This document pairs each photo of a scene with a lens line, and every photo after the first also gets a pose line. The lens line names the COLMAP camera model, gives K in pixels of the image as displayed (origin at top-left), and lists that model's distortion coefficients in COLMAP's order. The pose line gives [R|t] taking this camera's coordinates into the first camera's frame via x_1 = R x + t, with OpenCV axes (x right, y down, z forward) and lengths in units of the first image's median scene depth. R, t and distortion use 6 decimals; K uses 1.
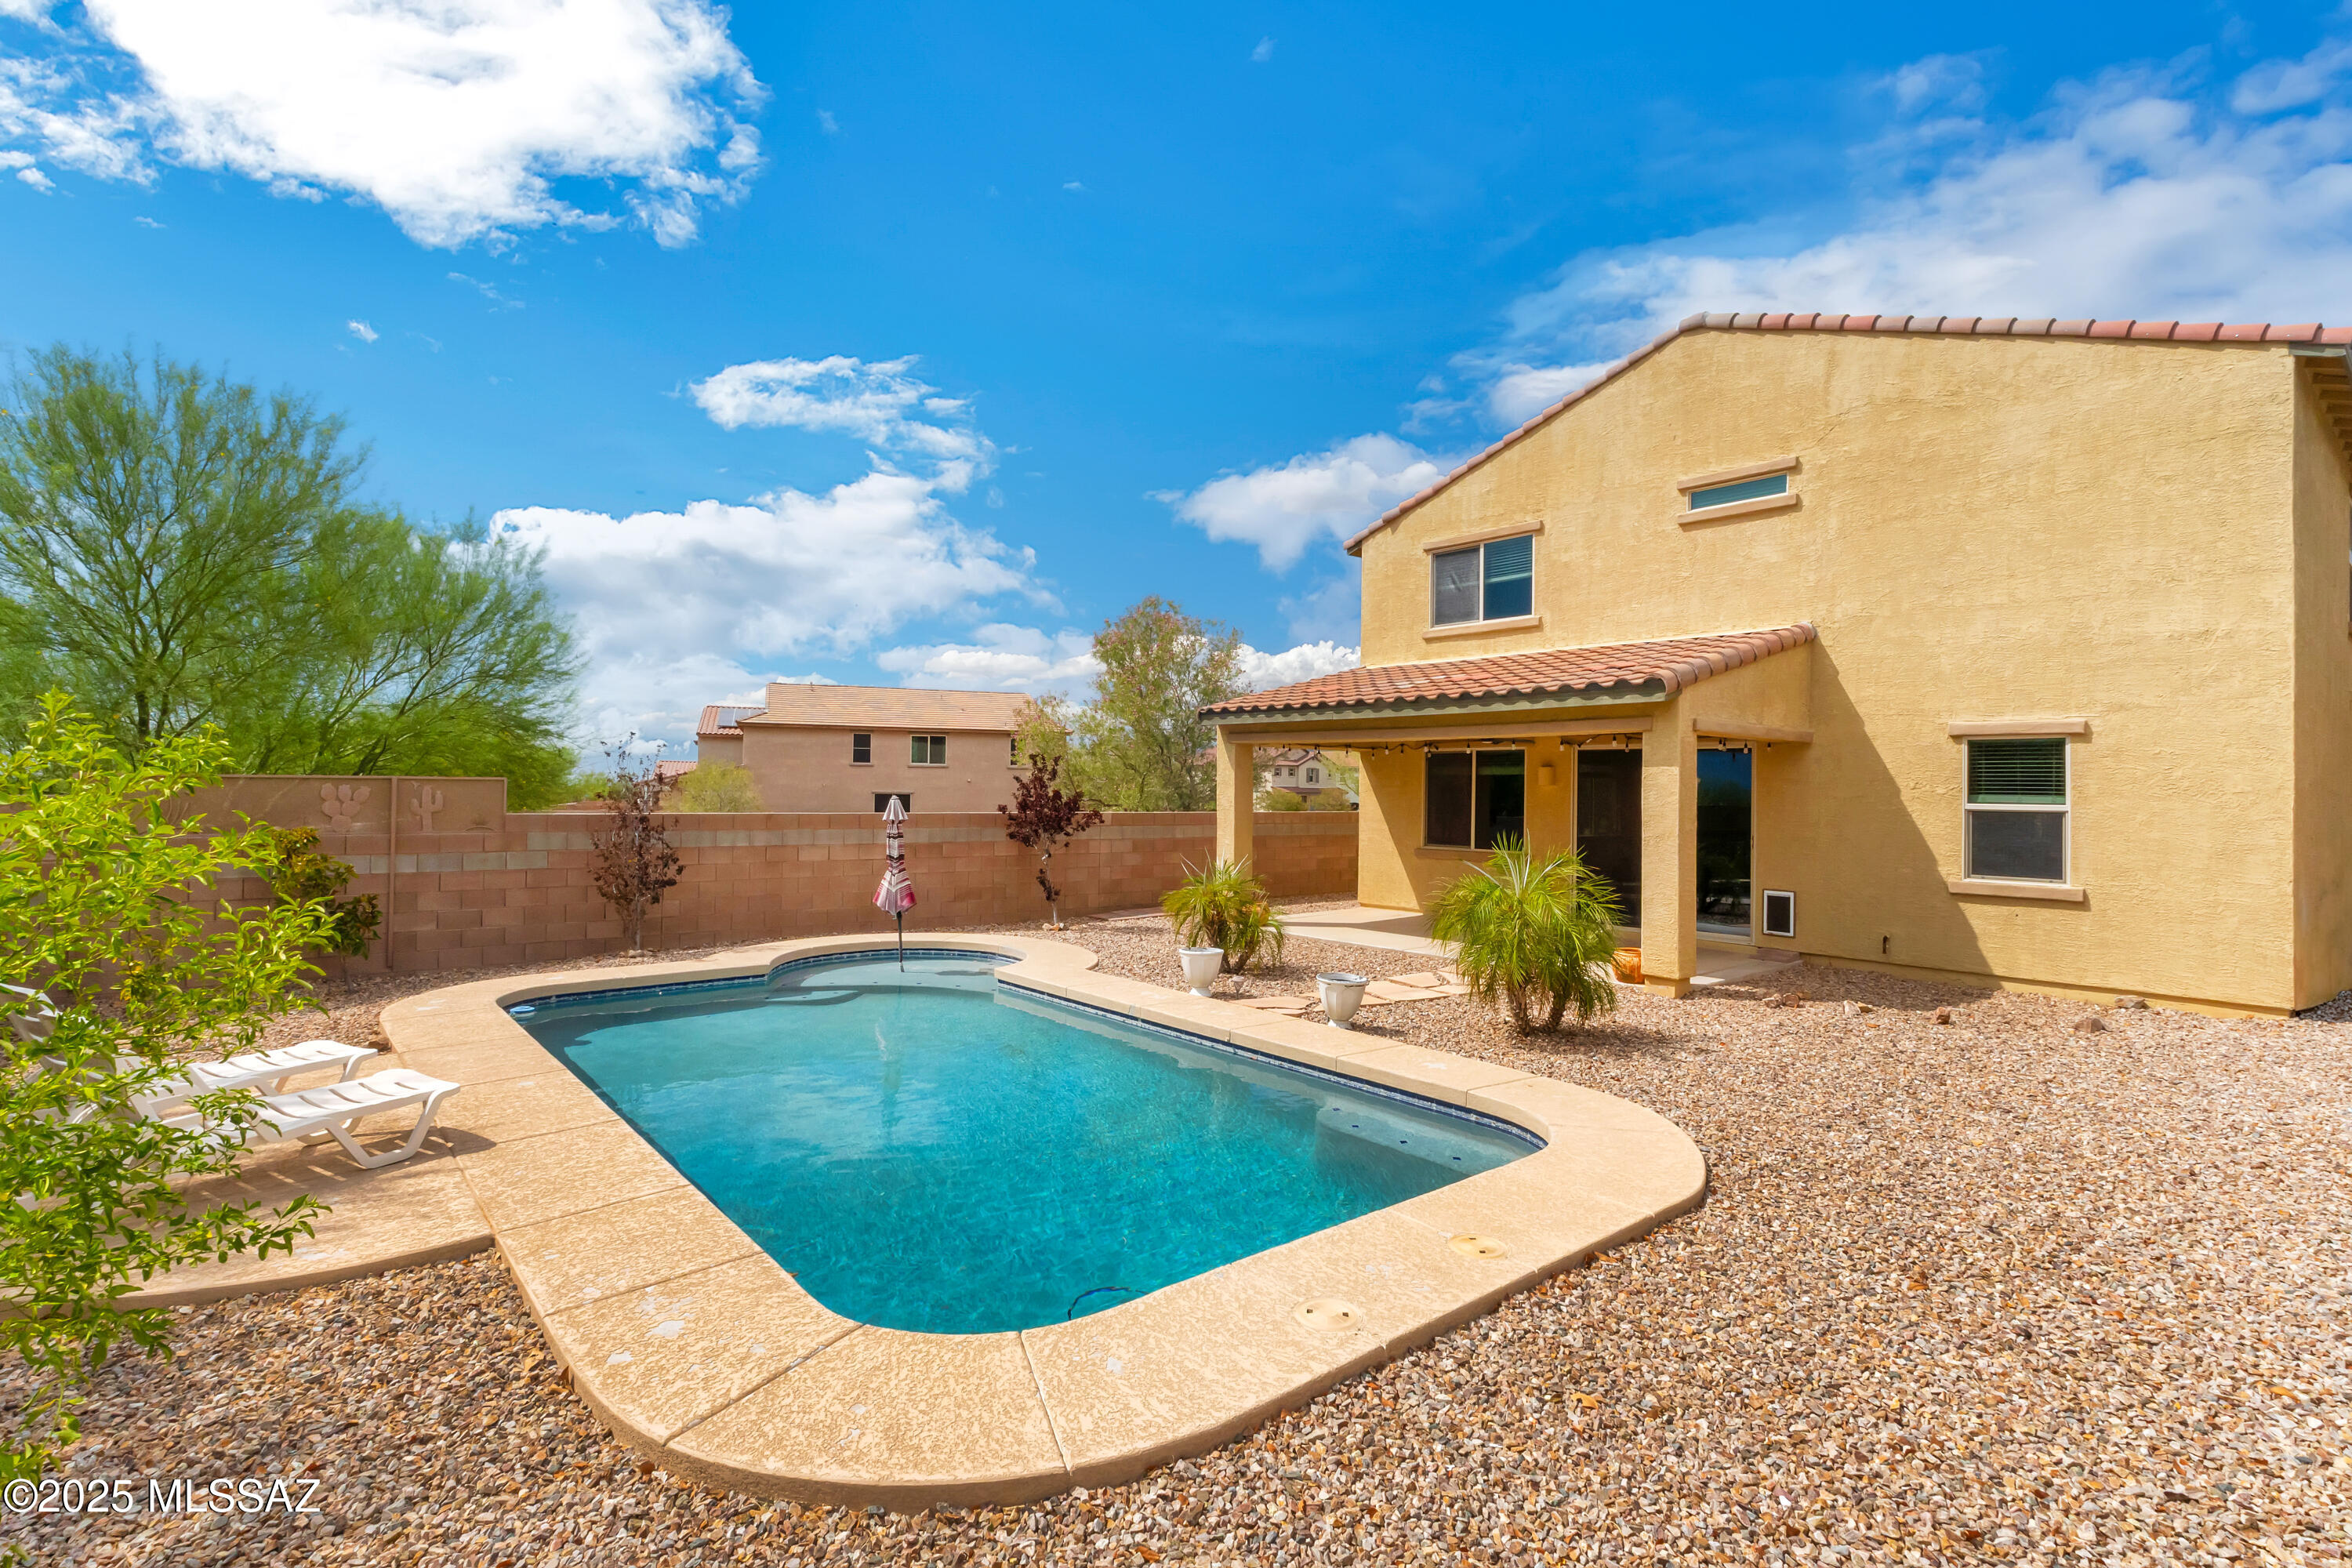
lens RADIAL K [[1108.7, 0, 1219.3], [0, 1108.7, 785.5], [0, 0, 1]] dist [0.000756, 0.000056]
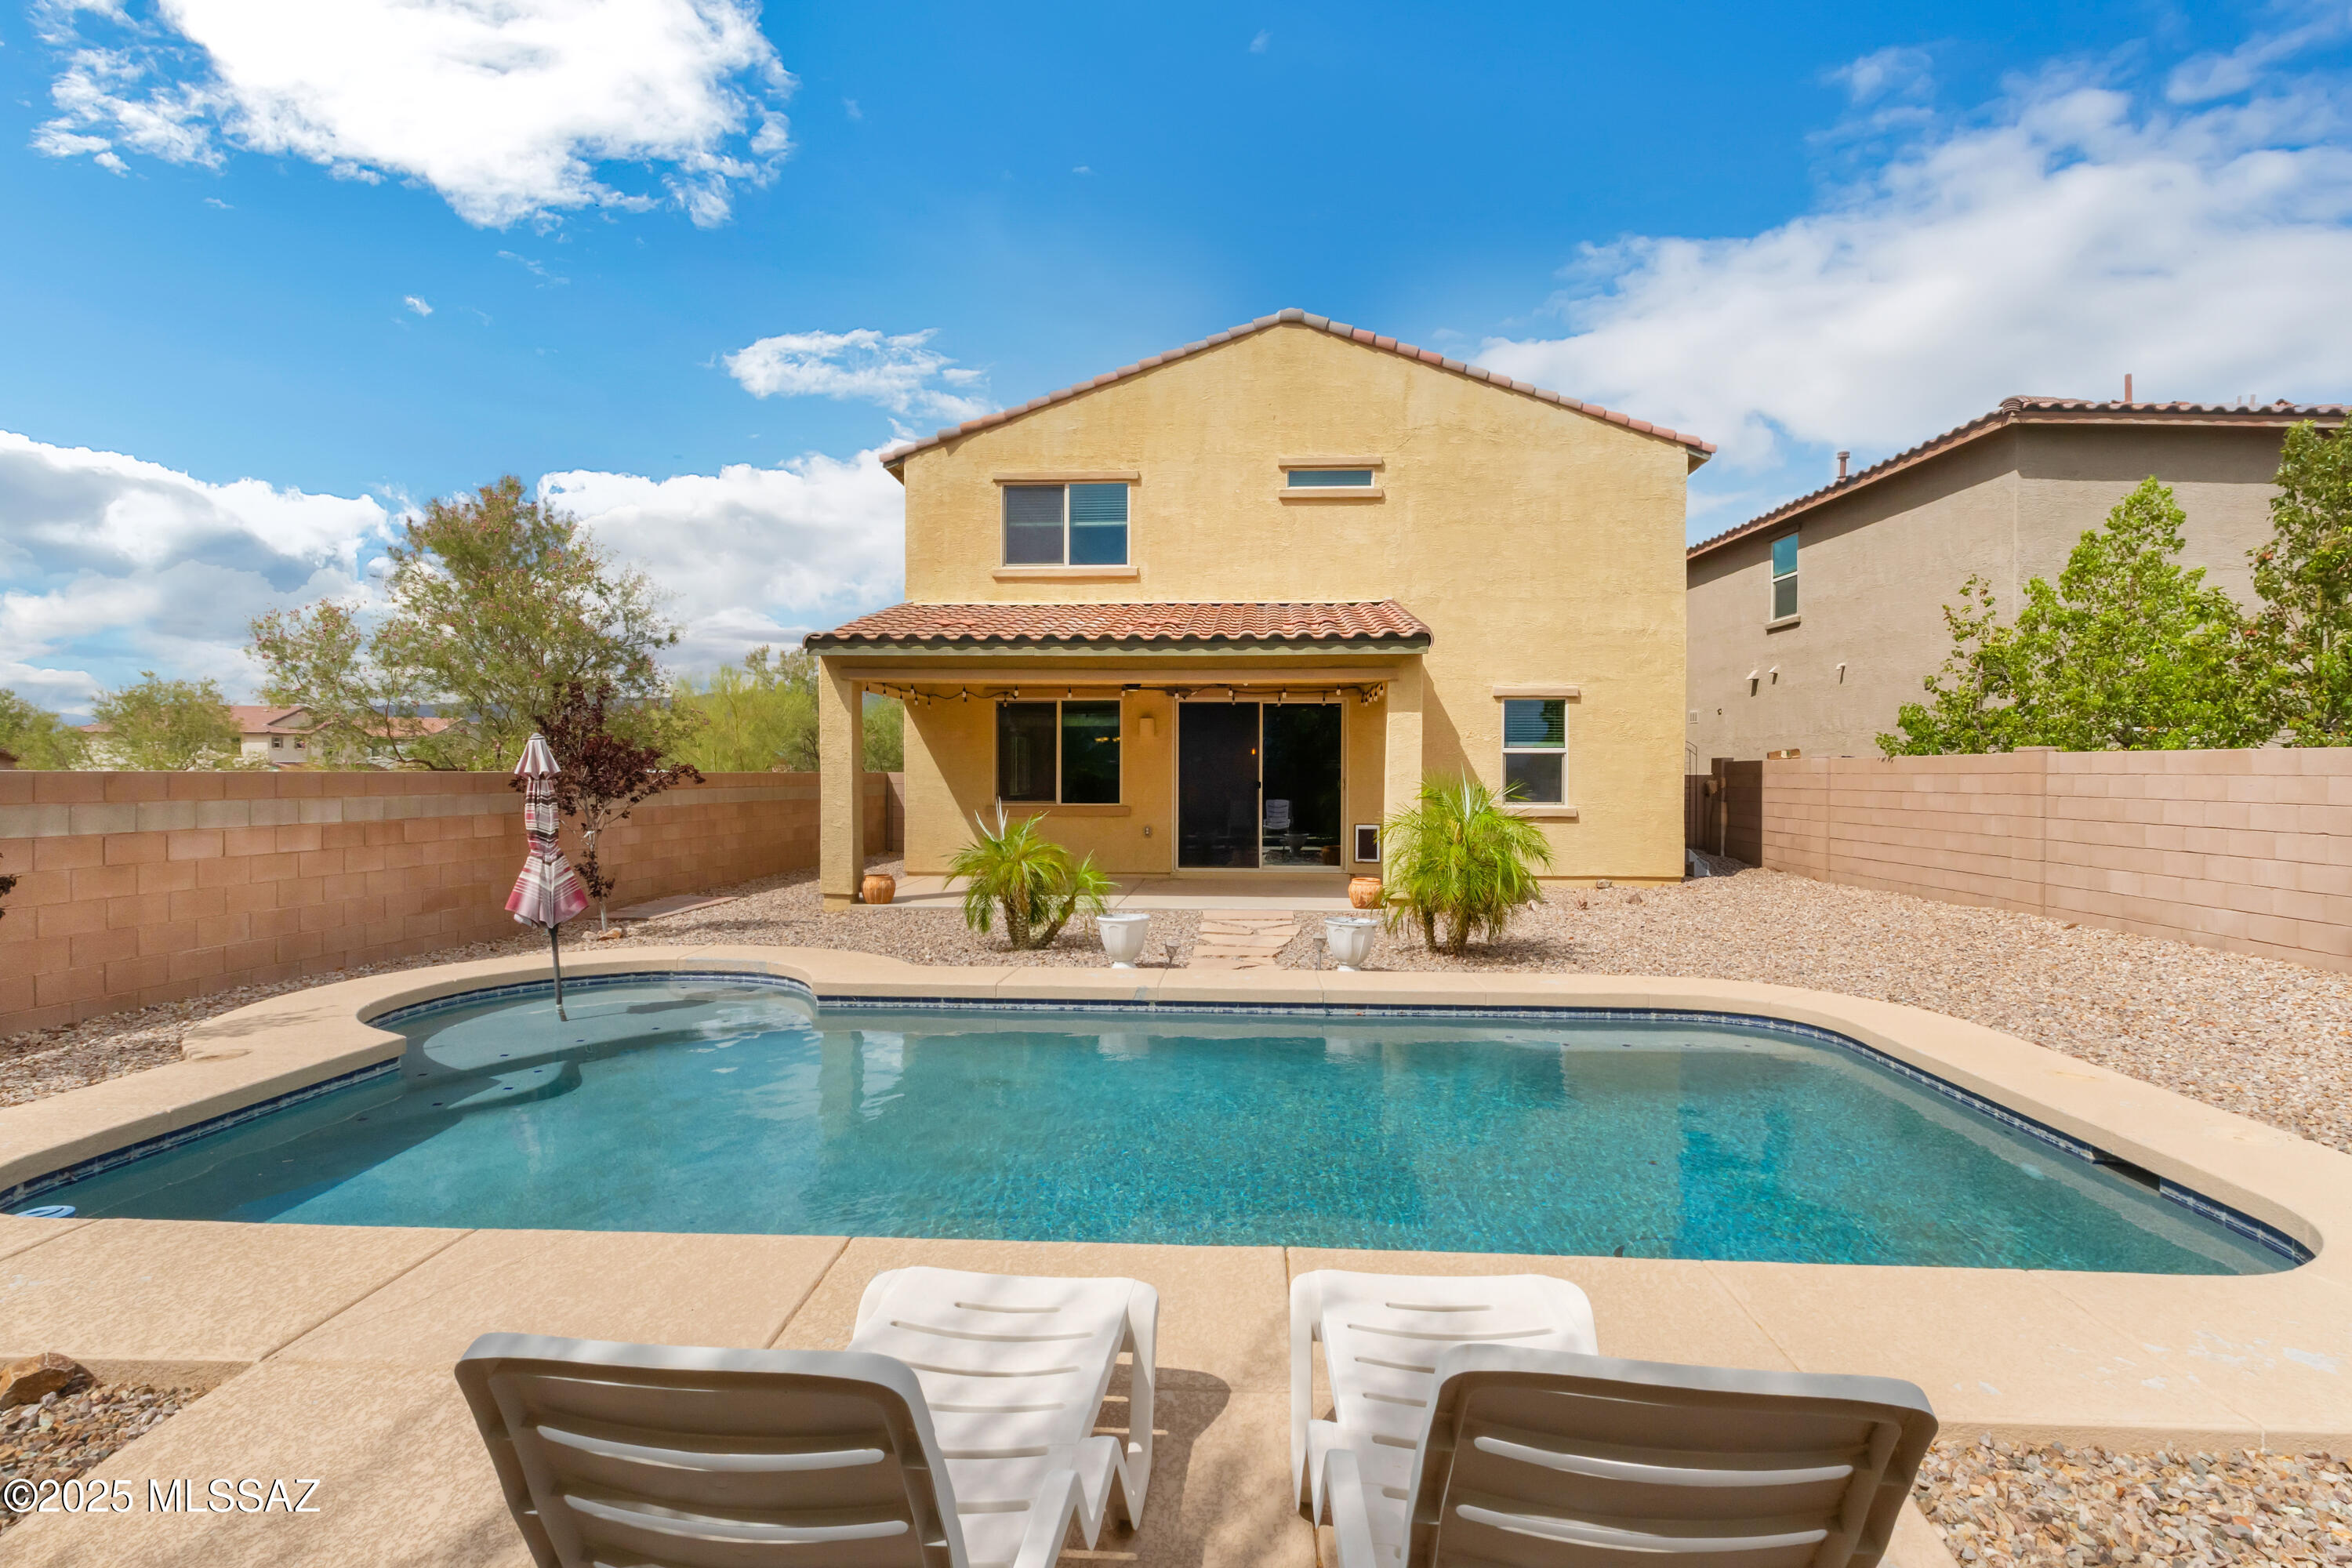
lens RADIAL K [[1108.7, 0, 1219.3], [0, 1108.7, 785.5], [0, 0, 1]] dist [0.000756, 0.000056]
pose [[0.699354, -0.021483, 0.714453, -0.450519], [0.003364, 0.999636, 0.026766, 0.021721], [-0.714768, -0.016315, 0.699171, 0.288447]]
